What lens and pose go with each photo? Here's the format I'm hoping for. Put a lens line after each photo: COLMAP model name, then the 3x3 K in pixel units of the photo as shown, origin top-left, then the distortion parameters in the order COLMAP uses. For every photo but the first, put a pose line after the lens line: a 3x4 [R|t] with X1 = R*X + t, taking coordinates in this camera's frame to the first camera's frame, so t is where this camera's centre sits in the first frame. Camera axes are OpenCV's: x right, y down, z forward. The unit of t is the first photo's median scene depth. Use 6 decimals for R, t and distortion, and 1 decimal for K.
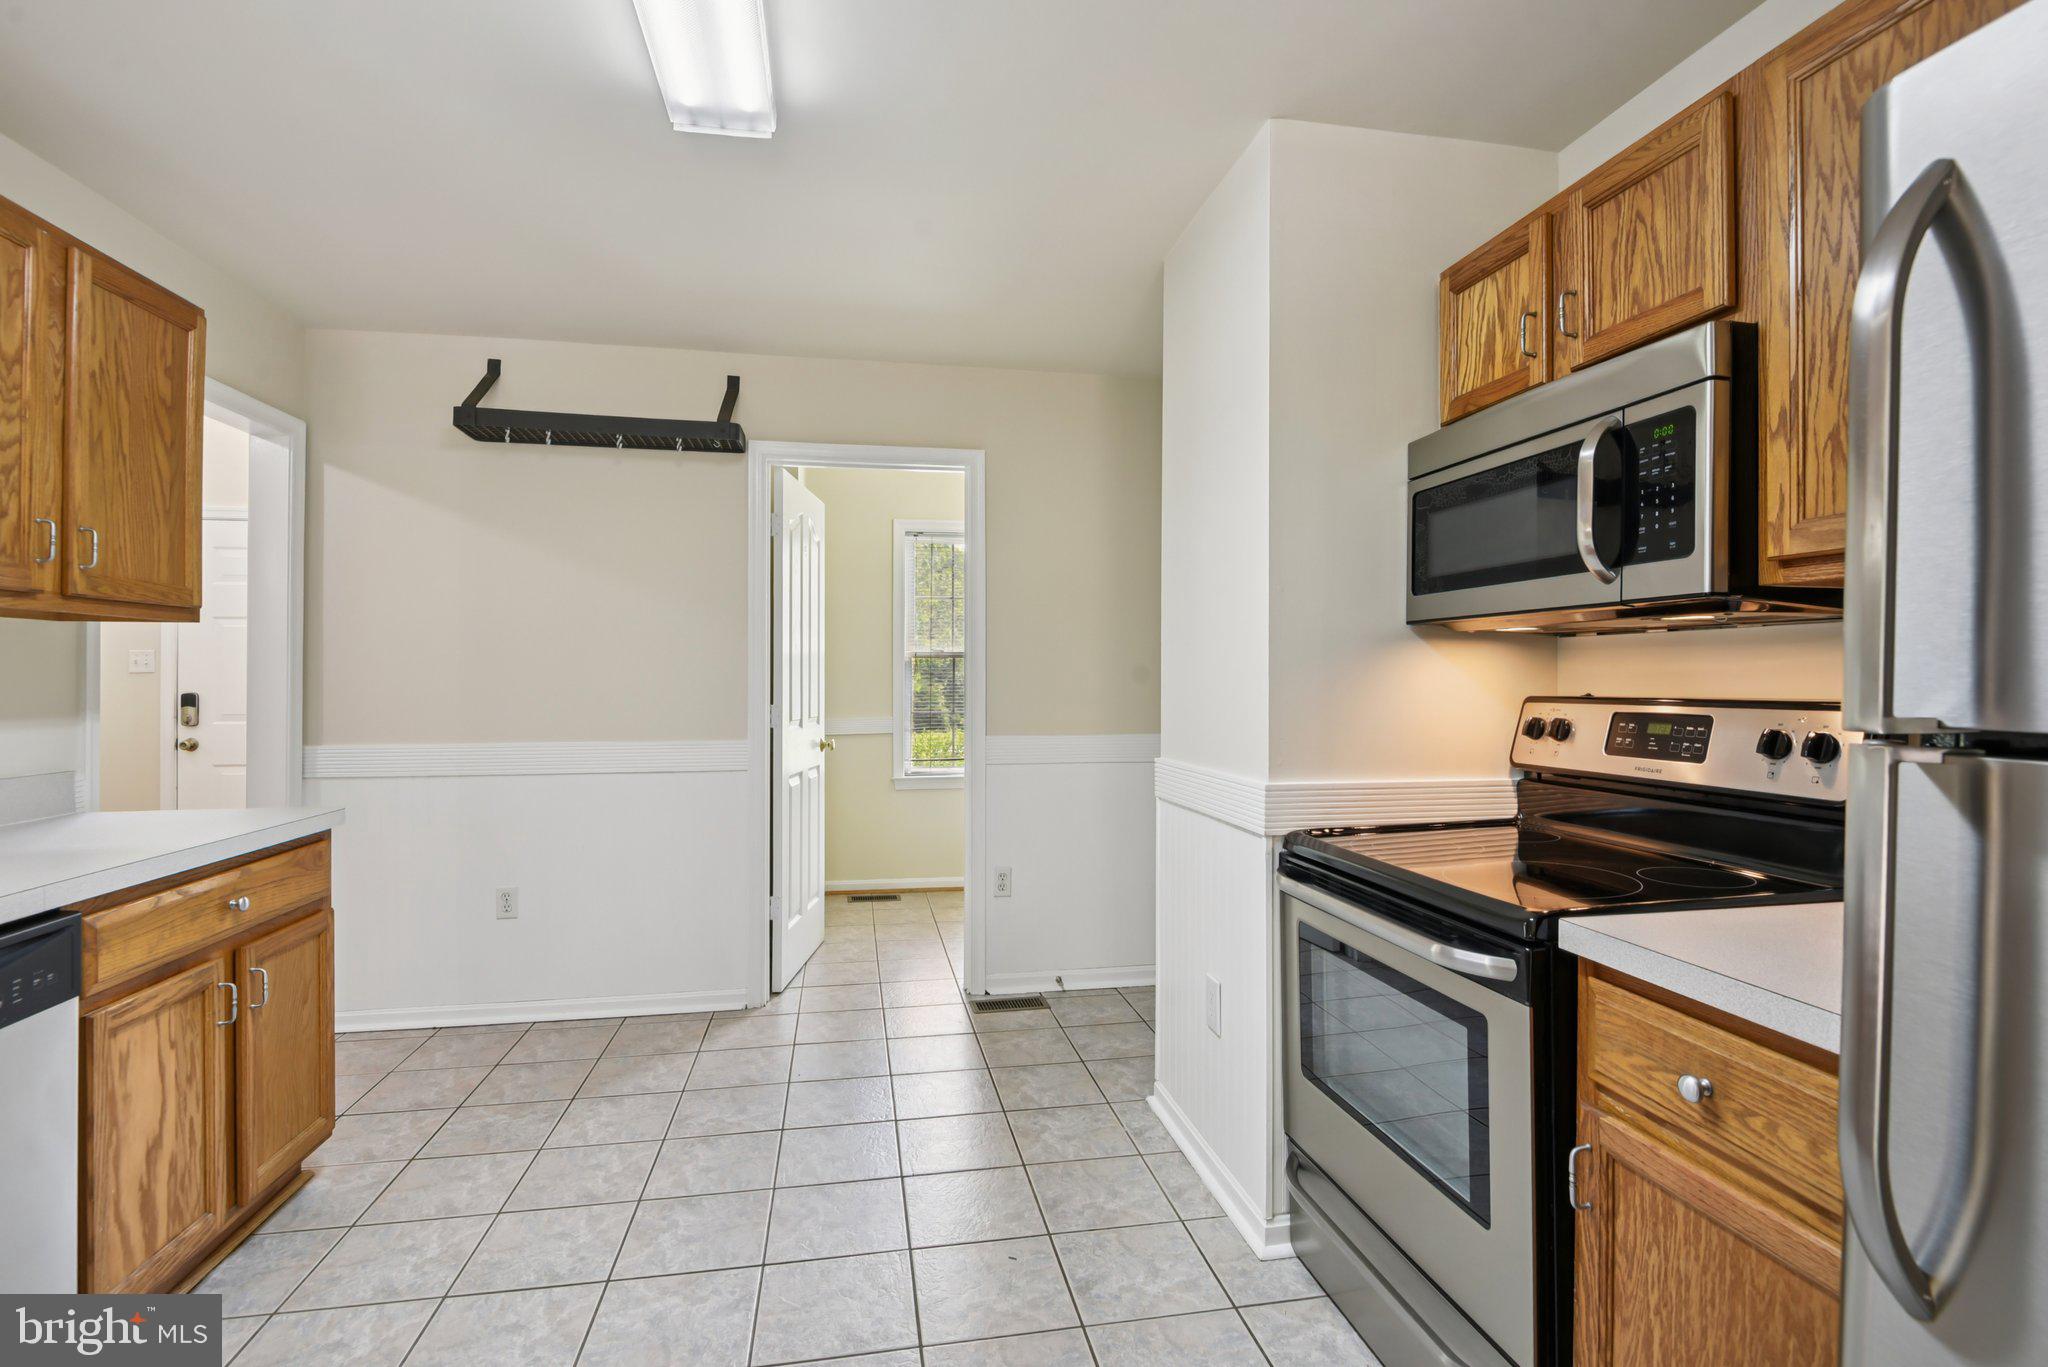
lens RADIAL K [[939.4, 0, 1024.2], [0, 939.4, 688.5], [0, 0, 1]] dist [-0.001305, -0.004760]
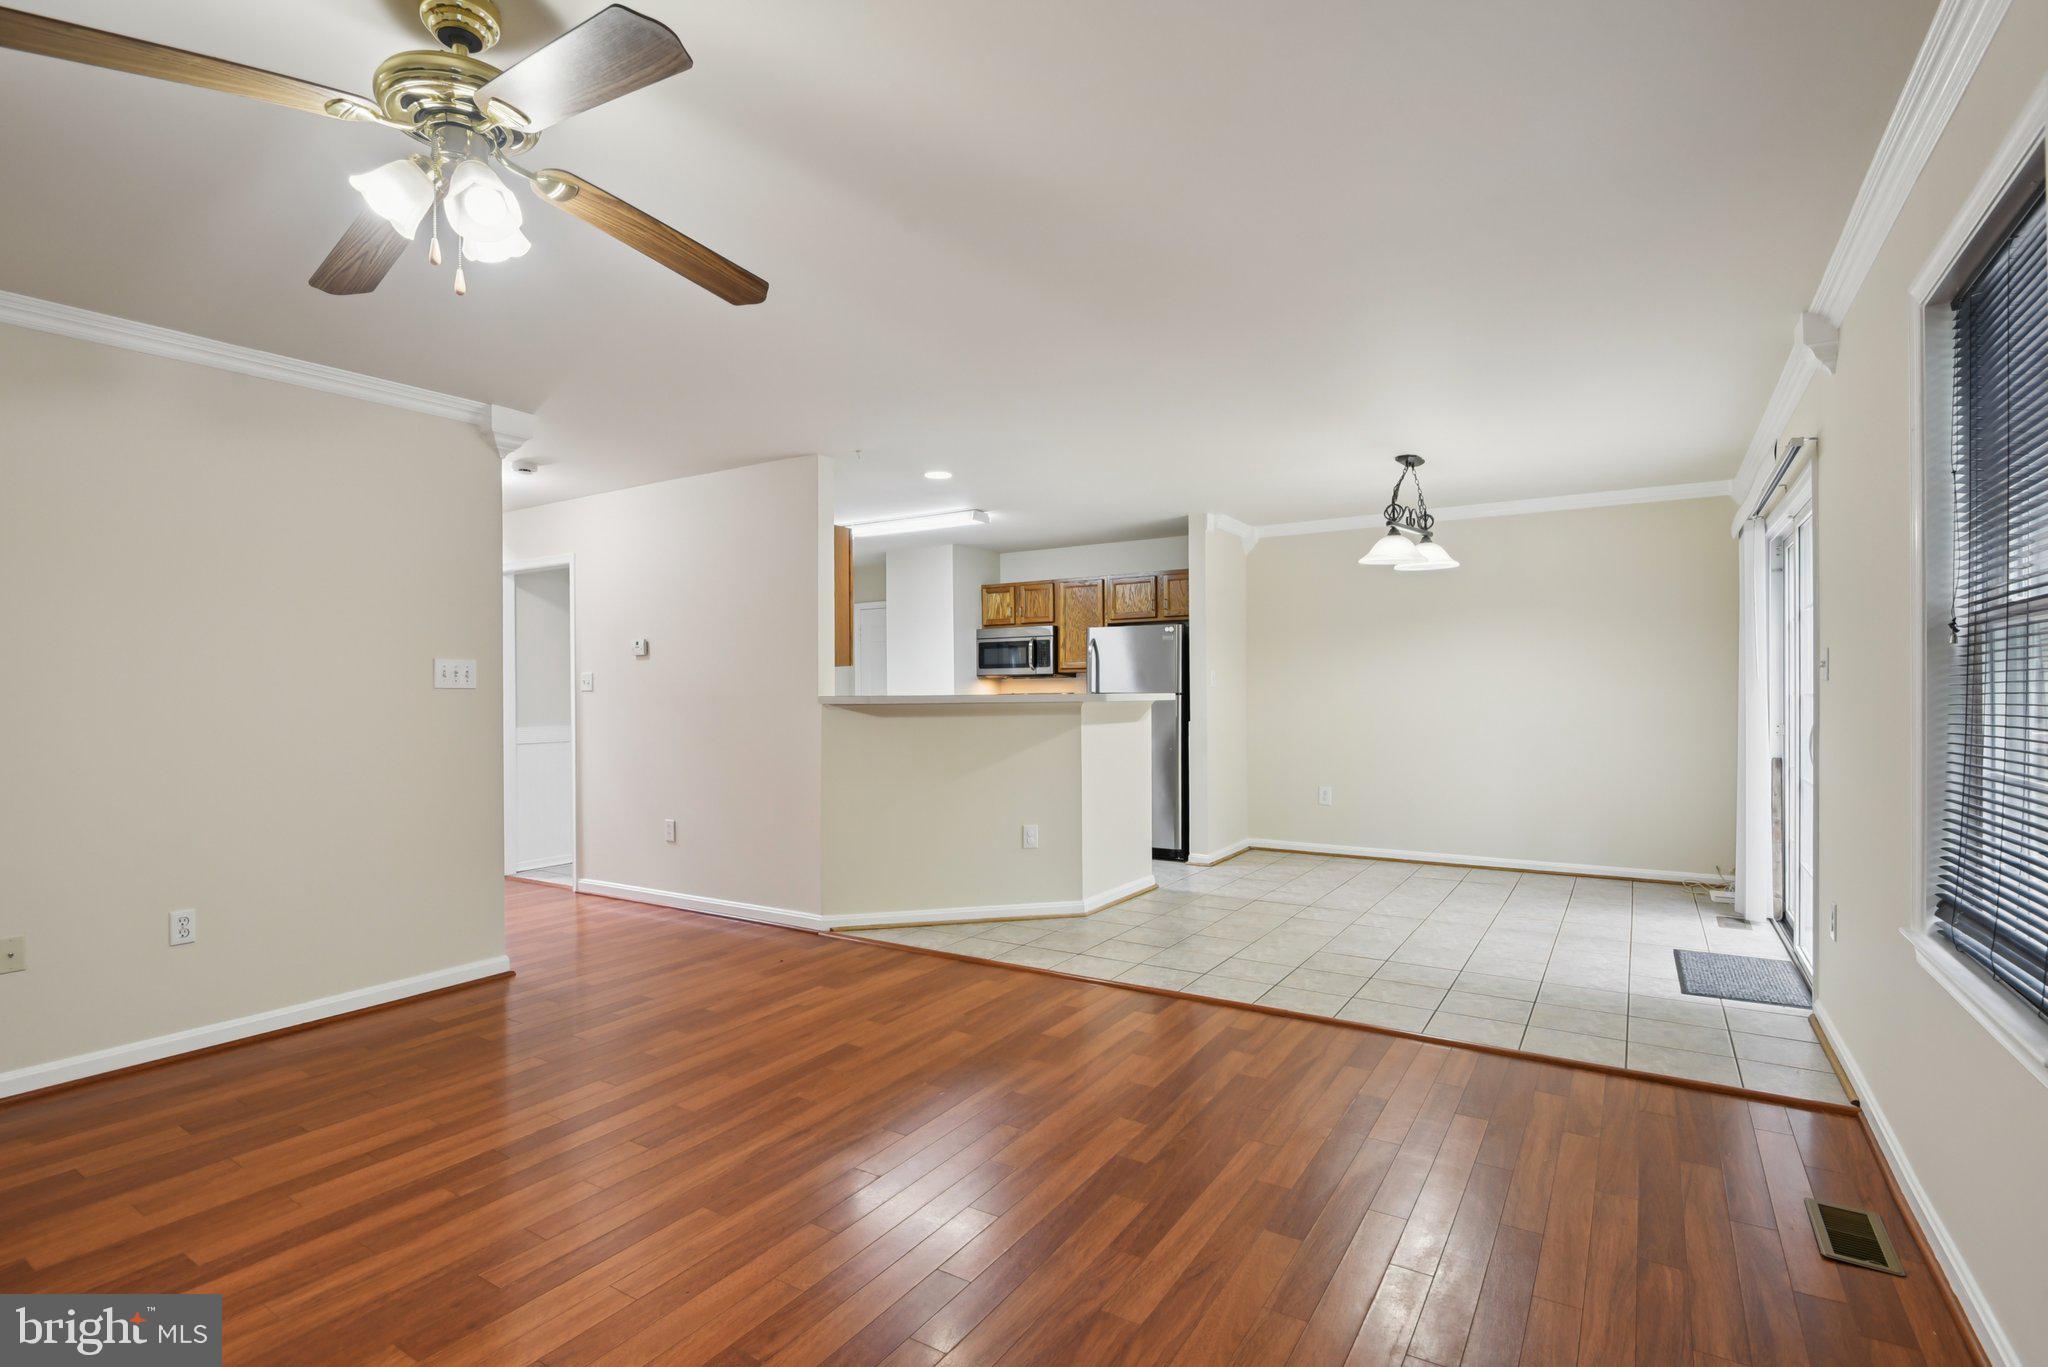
lens RADIAL K [[946.3, 0, 1024.2], [0, 946.3, 693.5], [0, 0, 1]] dist [-0.000848, -0.012929]
pose [[0.681302, -0.009673, 0.731938, -2.405699], [0.020816, 0.999764, -0.006163, 0.030908], [-0.731706, 0.019434, 0.681343, -1.859091]]
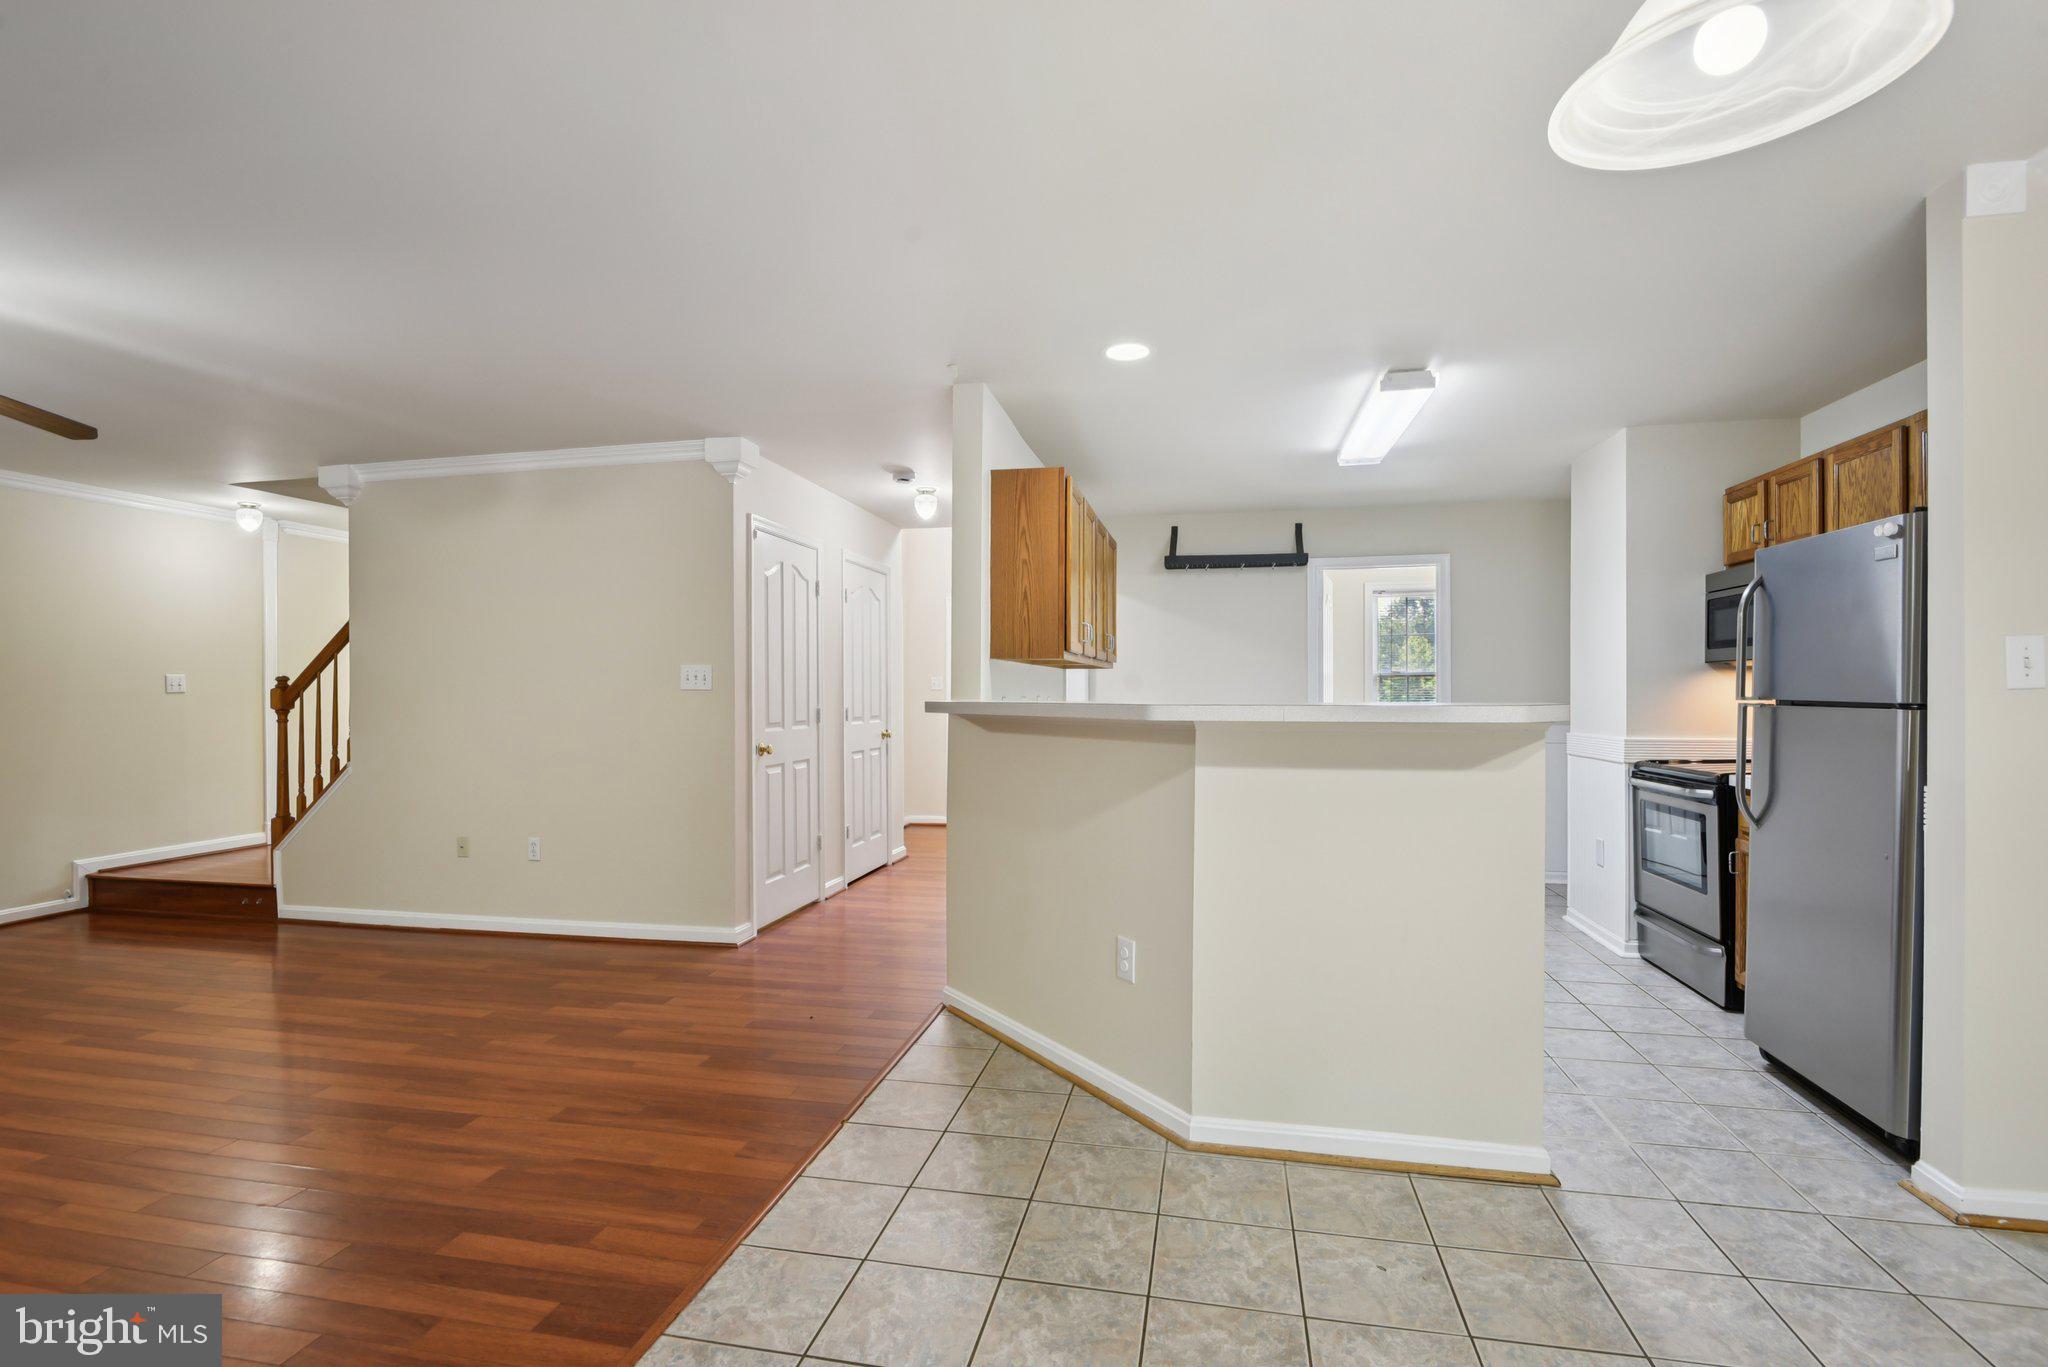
lens RADIAL K [[946.3, 0, 1024.2], [0, 946.3, 693.5], [0, 0, 1]] dist [-0.000848, -0.012929]
pose [[0.932057, -0.003376, -0.362296, -0.242920], [0.002066, 0.999990, -0.004002, 0.004185], [0.362305, 0.002982, 0.932055, -1.526042]]
